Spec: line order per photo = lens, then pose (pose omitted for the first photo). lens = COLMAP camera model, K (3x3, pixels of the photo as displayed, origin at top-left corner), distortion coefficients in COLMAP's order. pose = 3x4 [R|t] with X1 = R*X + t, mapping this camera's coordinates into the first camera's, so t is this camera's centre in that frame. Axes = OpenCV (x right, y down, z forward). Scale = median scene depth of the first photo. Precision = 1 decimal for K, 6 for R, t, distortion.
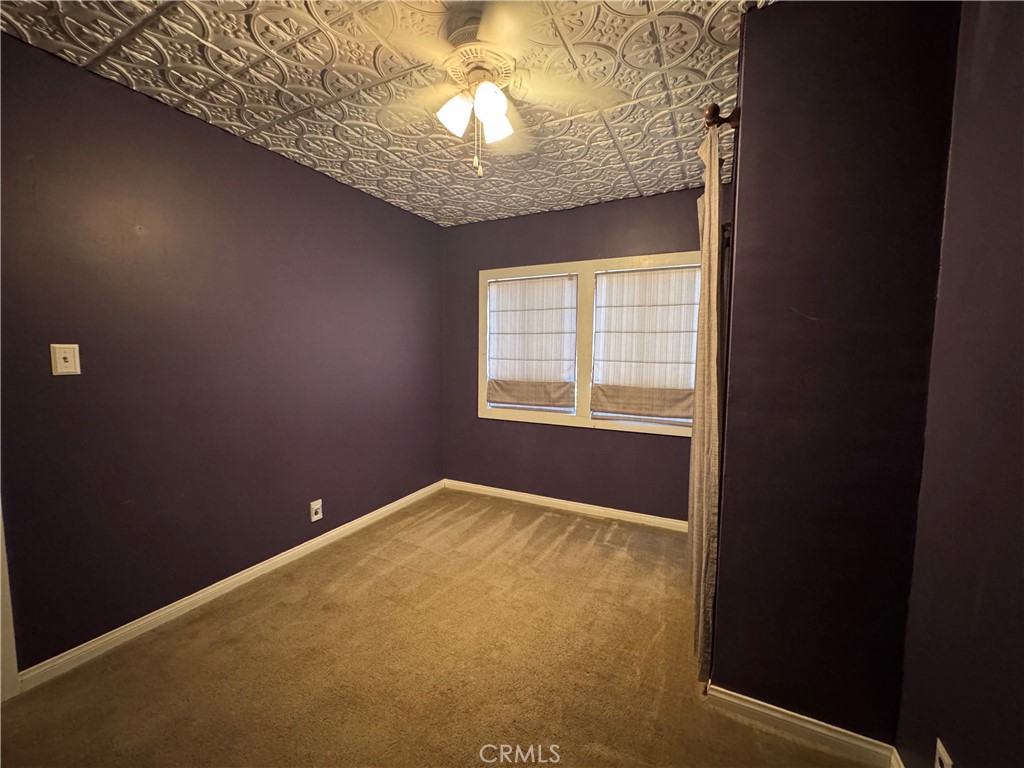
lens RADIAL K [[419.6, 0, 511.3], [0, 419.6, 385.6], [0, 0, 1]] dist [0.015255, -0.000503]
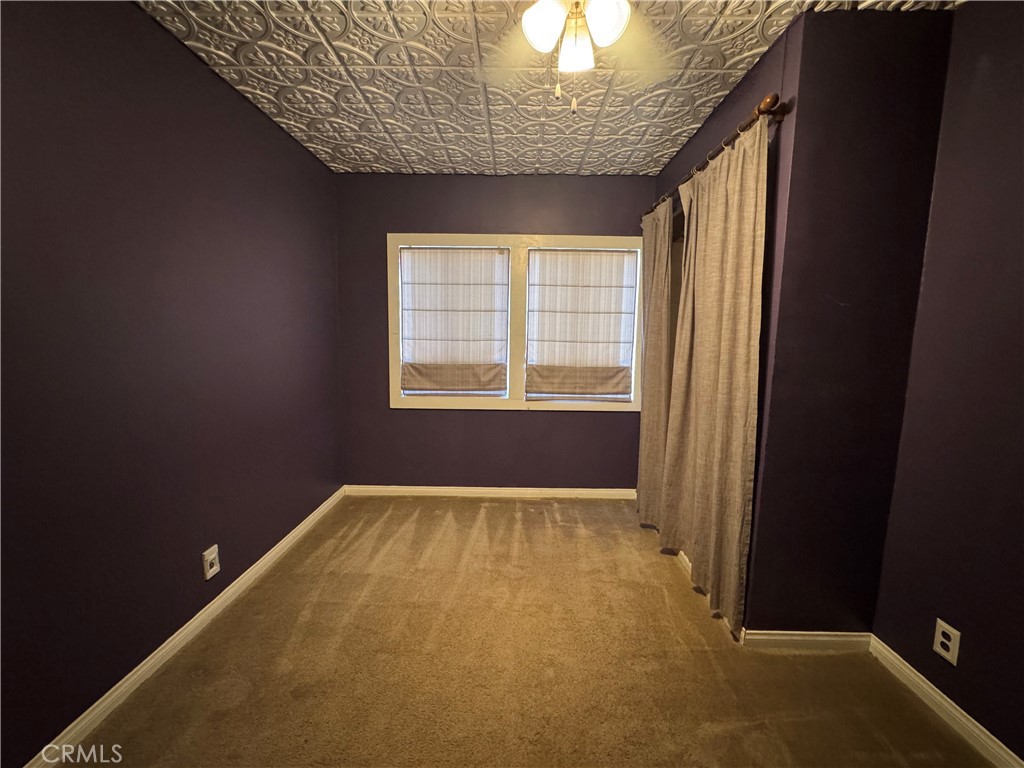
lens RADIAL K [[419.6, 0, 514.2], [0, 419.6, 385.7], [0, 0, 1]] dist [0.015255, -0.000503]
pose [[0.893304, -0.054514, 0.446134, -0.284420], [0.031890, 0.997803, 0.058069, -0.014027], [-0.448319, -0.037646, 0.893080, 0.155905]]
